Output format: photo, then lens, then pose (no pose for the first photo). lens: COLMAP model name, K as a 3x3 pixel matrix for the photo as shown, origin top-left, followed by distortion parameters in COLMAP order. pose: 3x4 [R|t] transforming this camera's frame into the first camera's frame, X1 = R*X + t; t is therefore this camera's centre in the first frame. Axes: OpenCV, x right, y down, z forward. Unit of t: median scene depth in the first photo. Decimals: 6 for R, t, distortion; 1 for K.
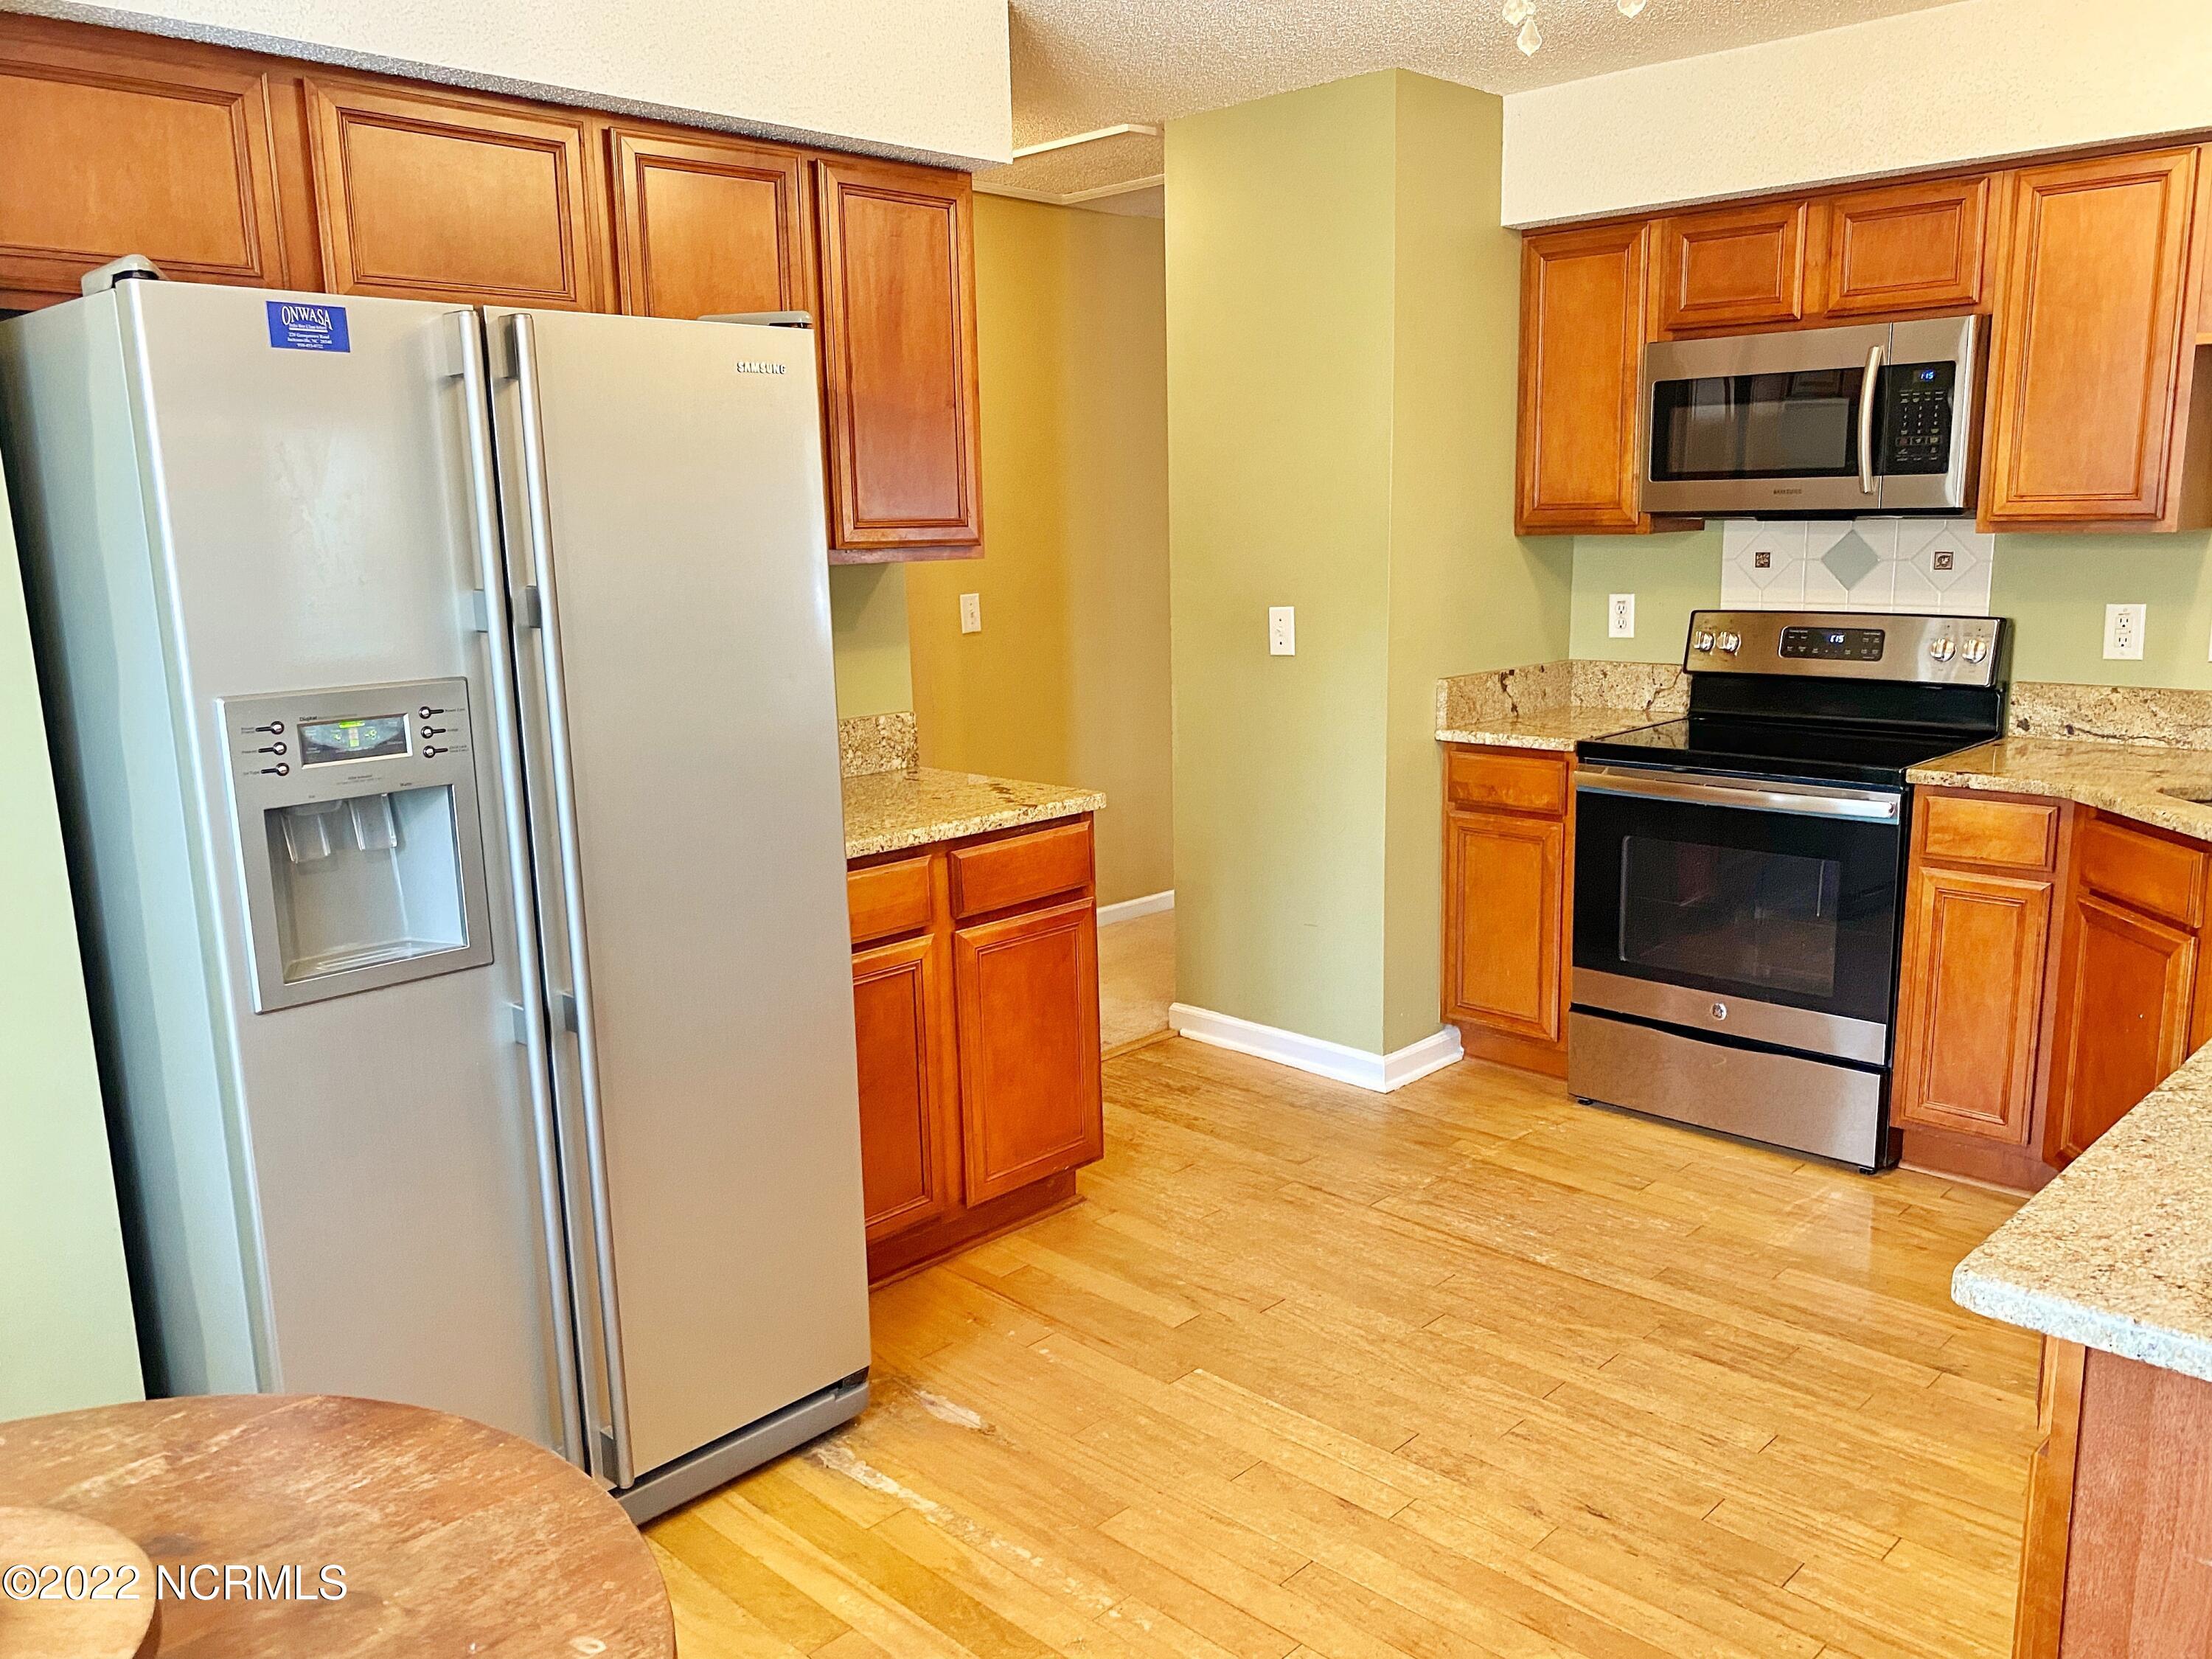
lens RADIAL K [[1699.1, 0, 1121.9], [0, 1699.1, 816.2], [0, 0, 1]] dist [-0.010842, 0.038635]
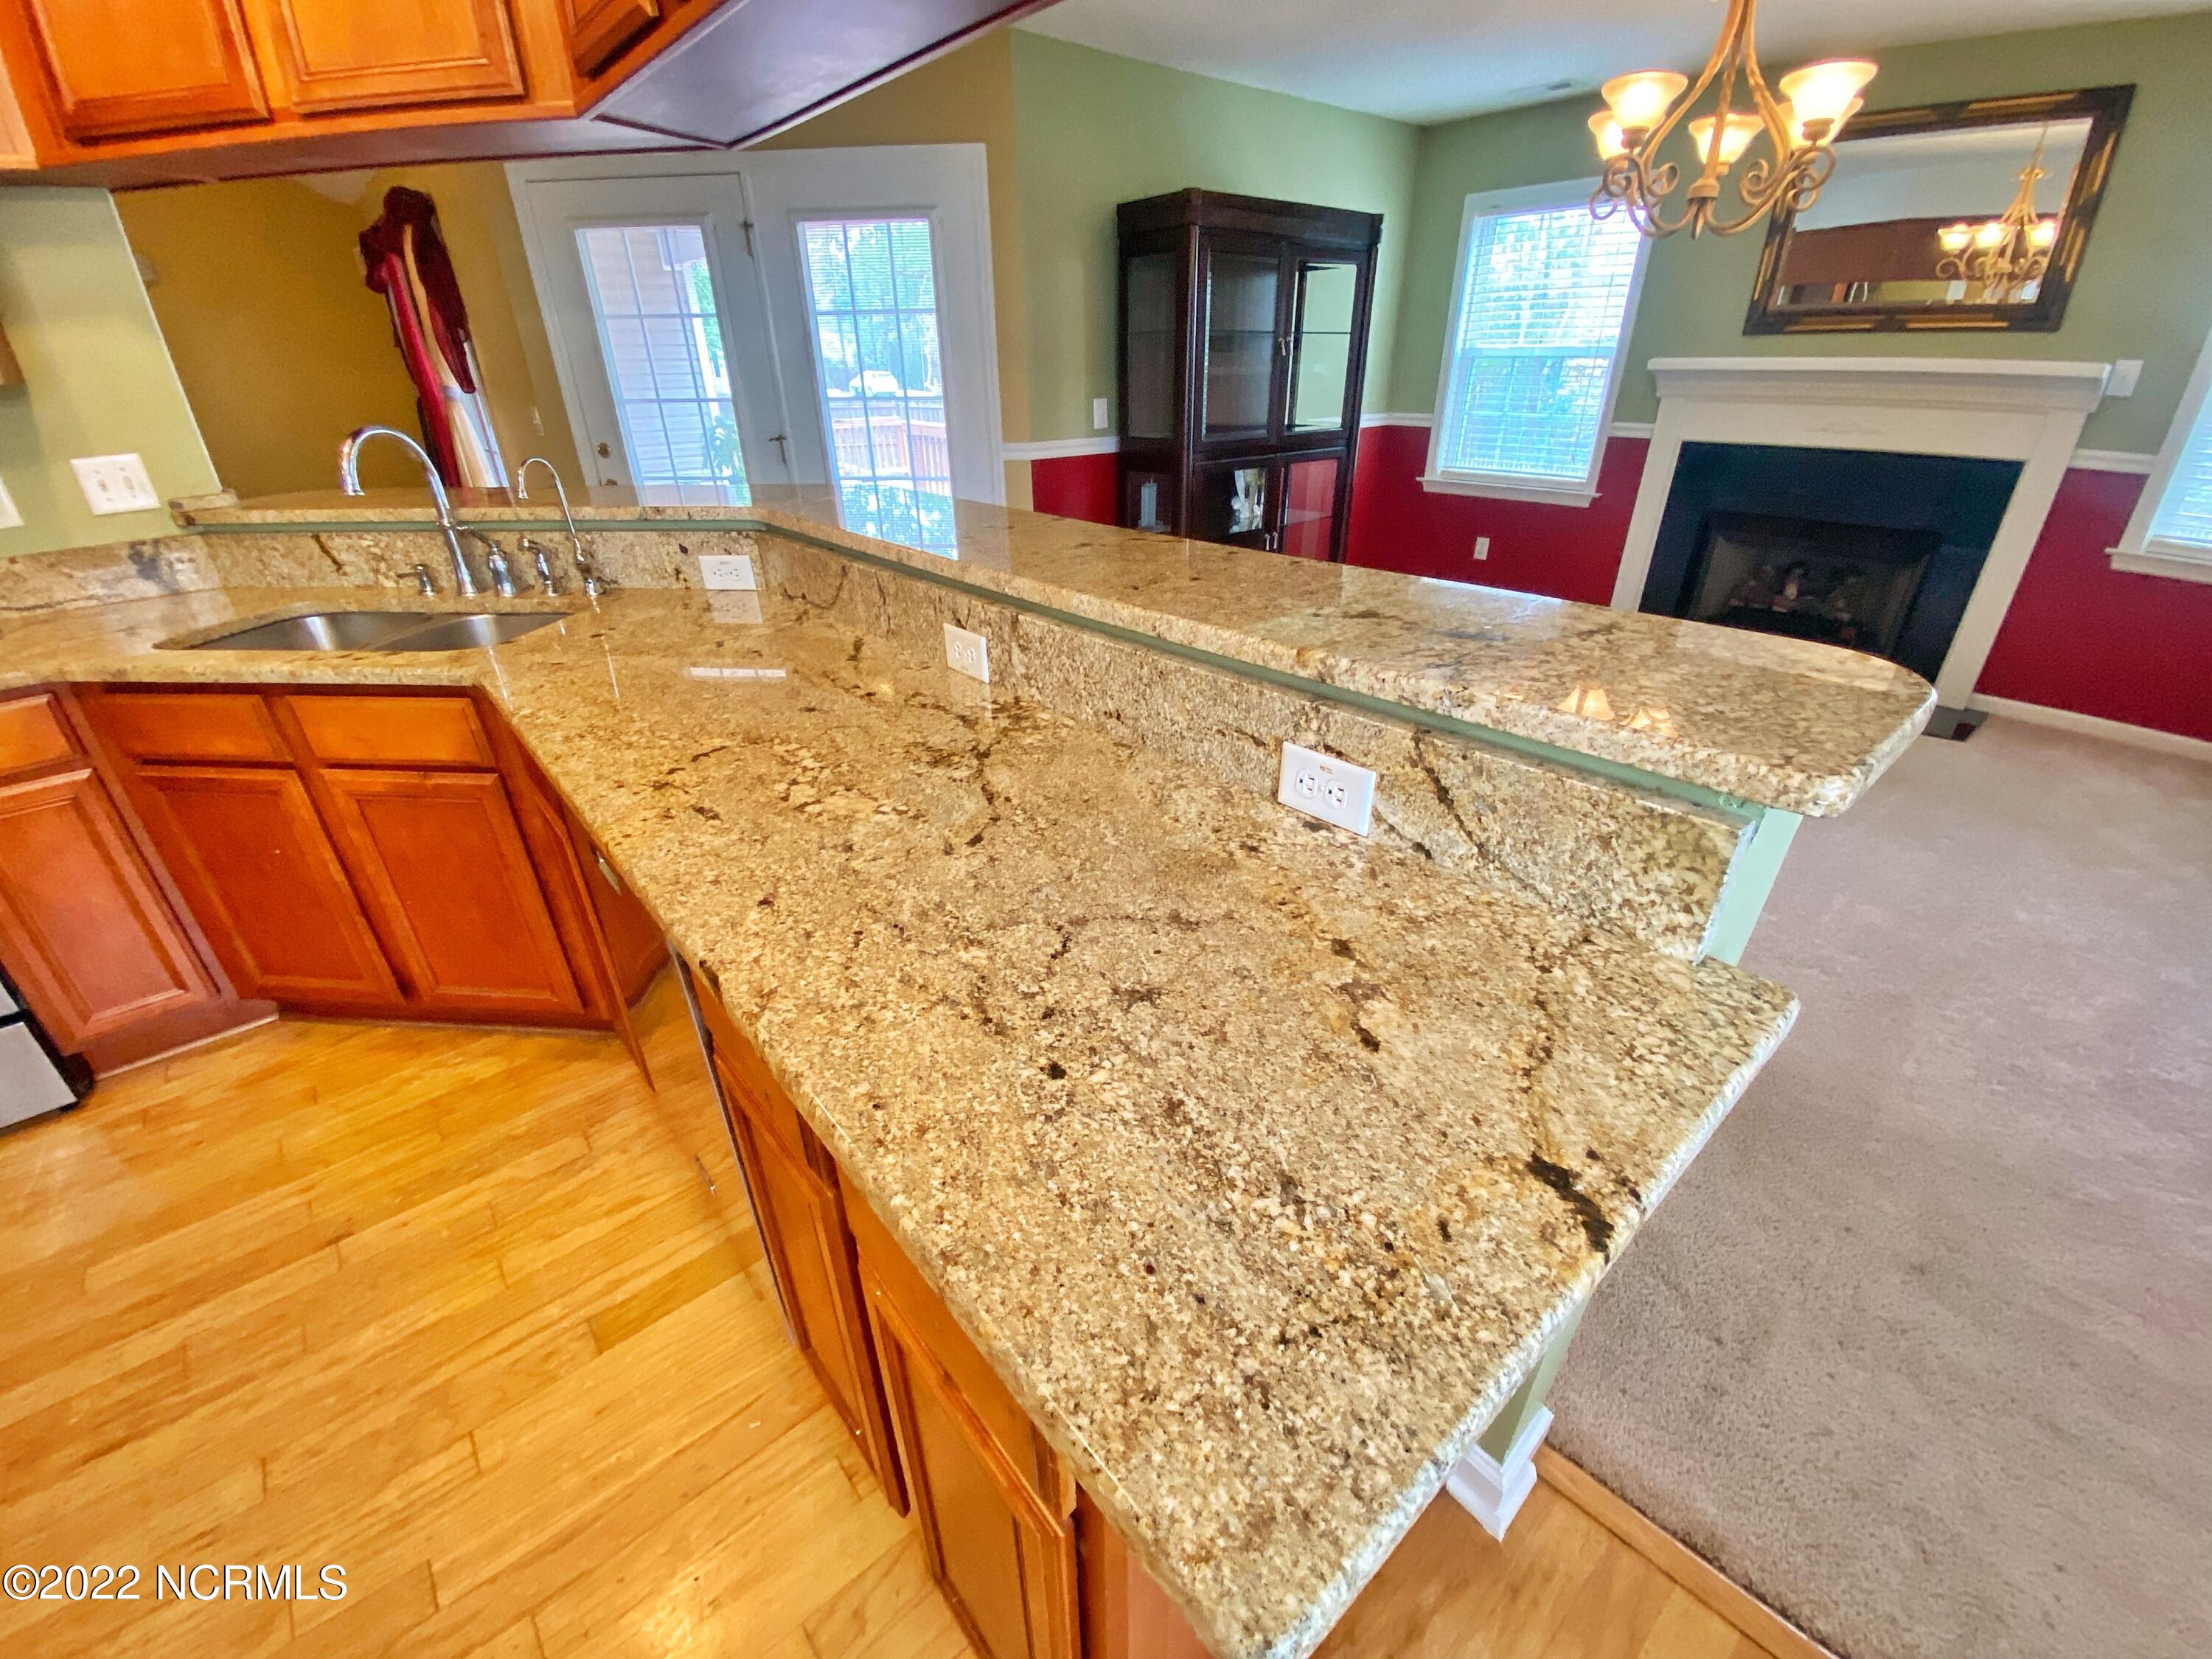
lens RADIAL K [[915.1, 0, 1120.1], [0, 915.1, 839.0], [0, 0, 1]] dist [0.001143, -0.010417]
pose [[0.094015, -0.451523, 0.887293, 0.135502], [0.187363, 0.883340, 0.429659, -0.042463], [-0.977781, 0.125851, 0.167646, 0.380797]]
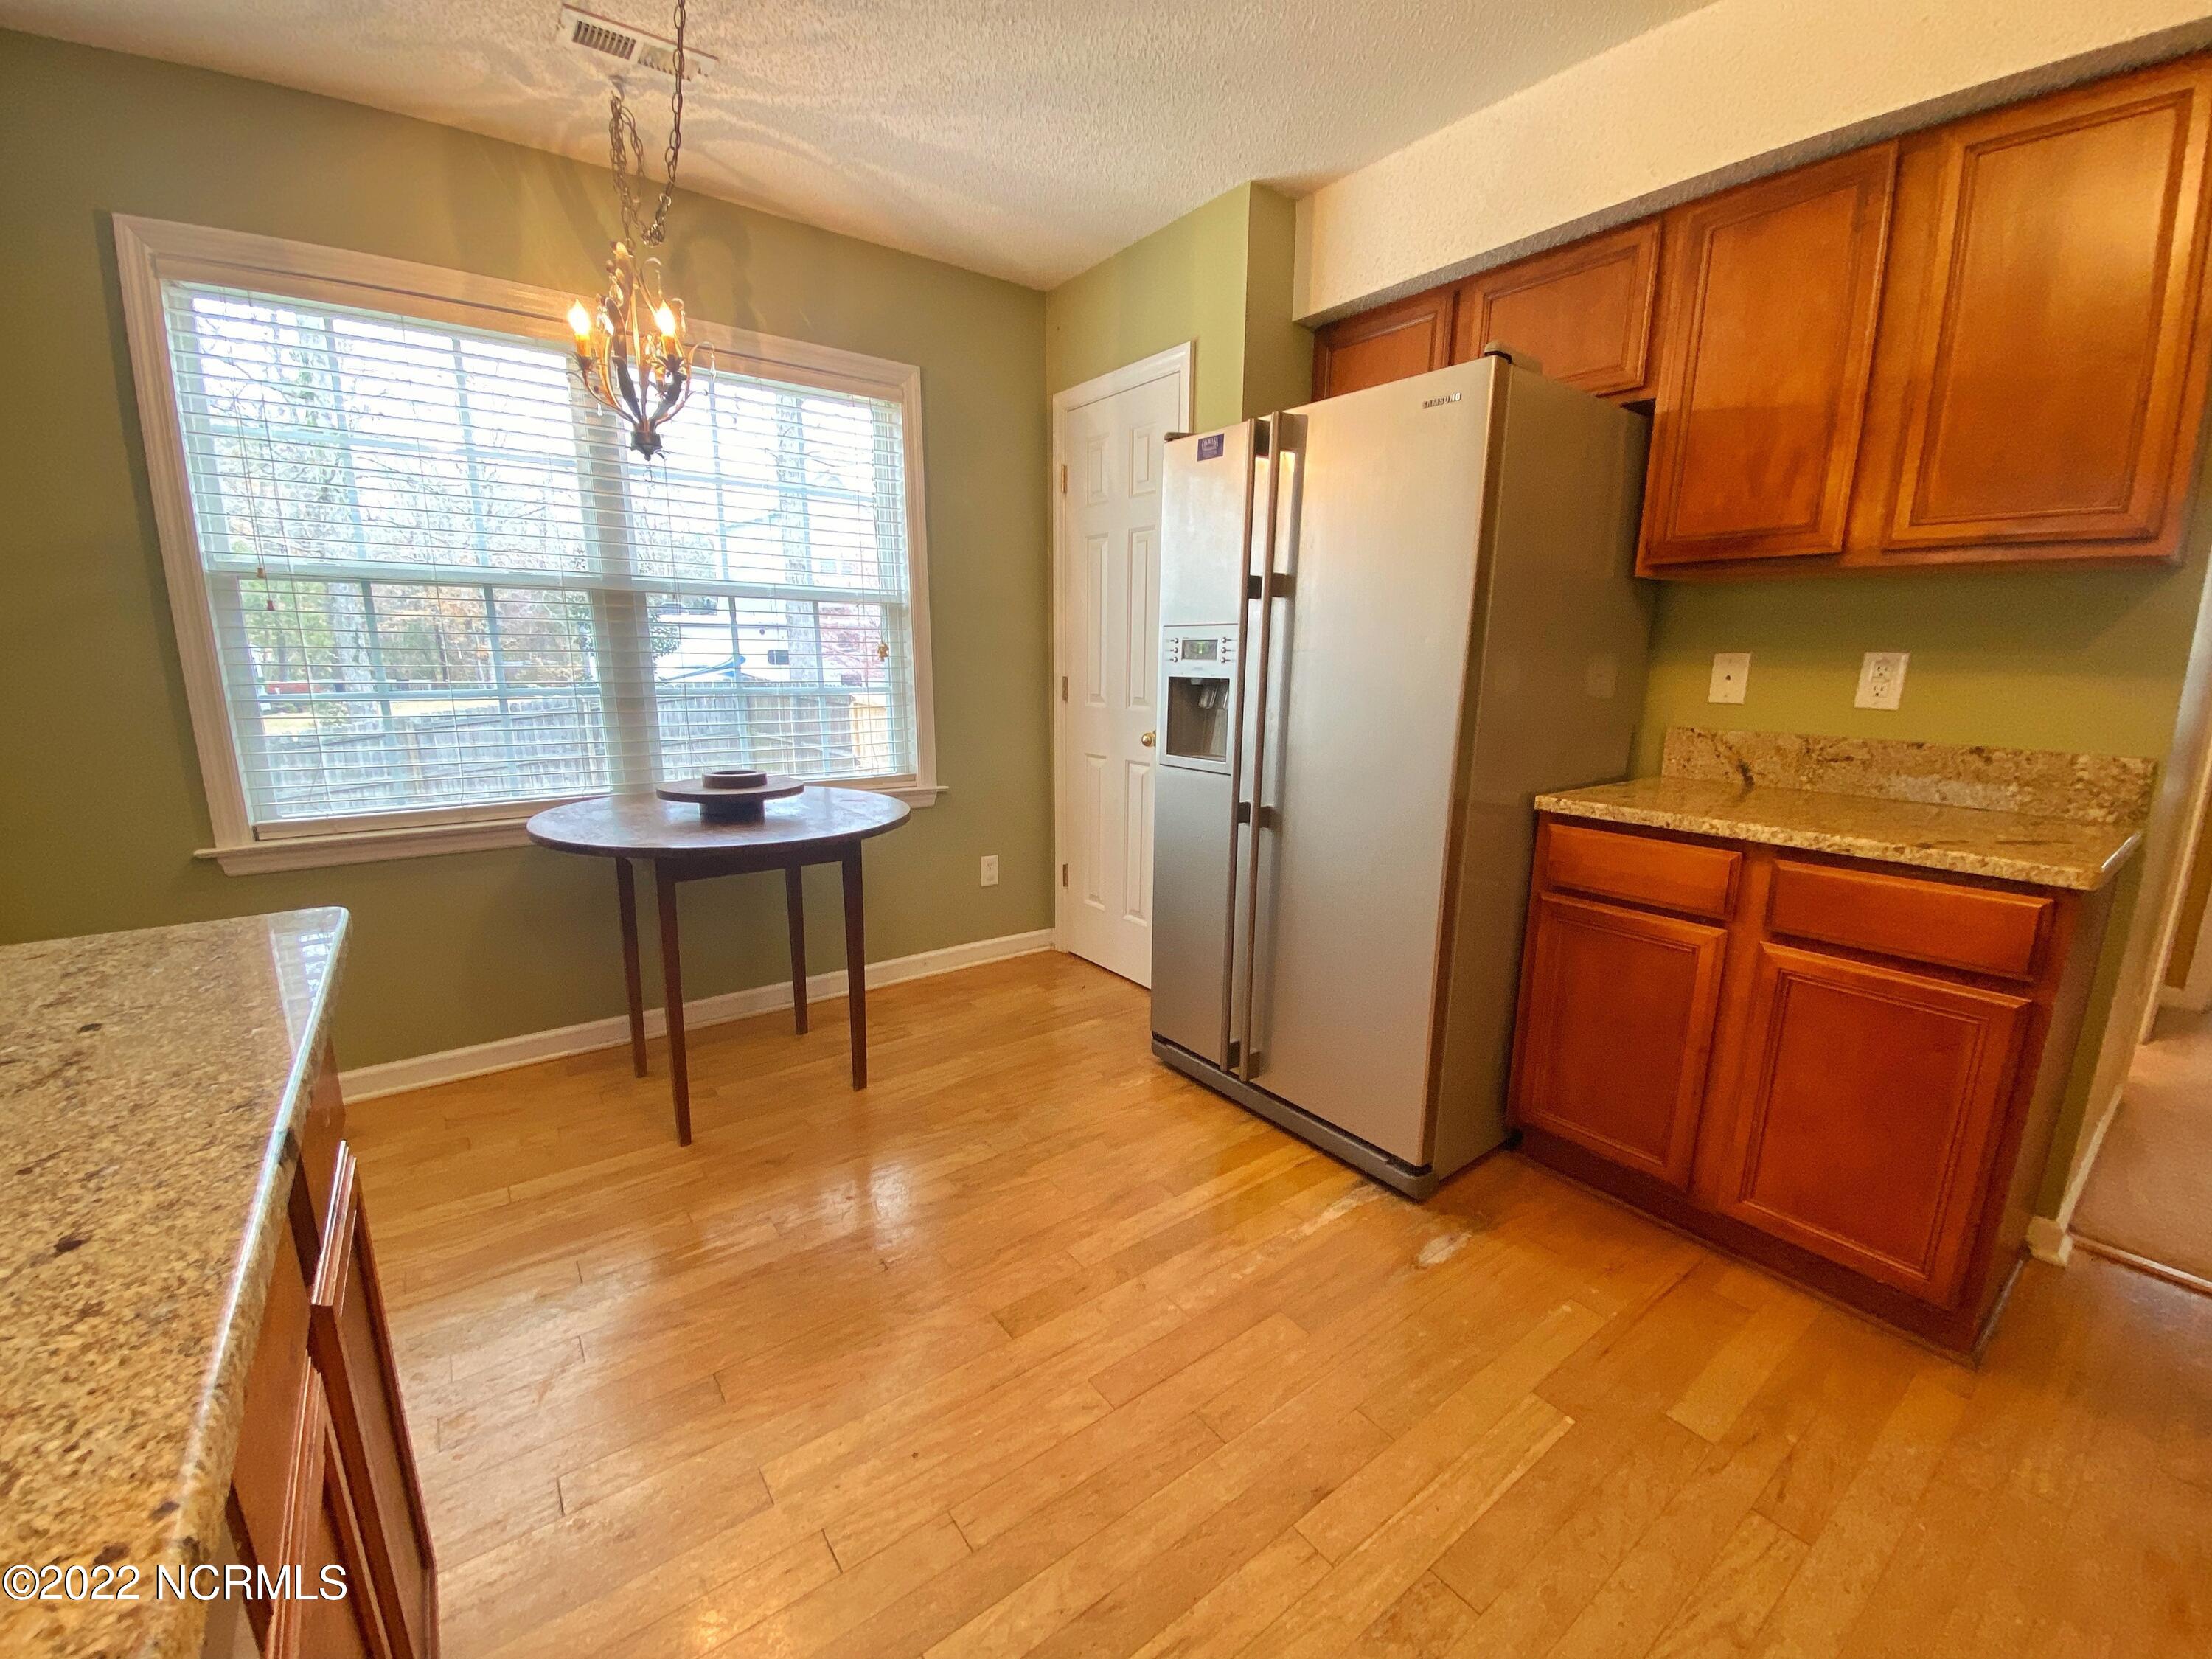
lens RADIAL K [[915.1, 0, 1124.2], [0, 915.1, 843.1], [0, 0, 1]] dist [0.001143, -0.010417]
pose [[-0.162241, 0.219869, -0.961944, 0.463550], [-0.179150, 0.952095, 0.247833, -0.051021], [0.970352, 0.212541, -0.115080, 0.705003]]
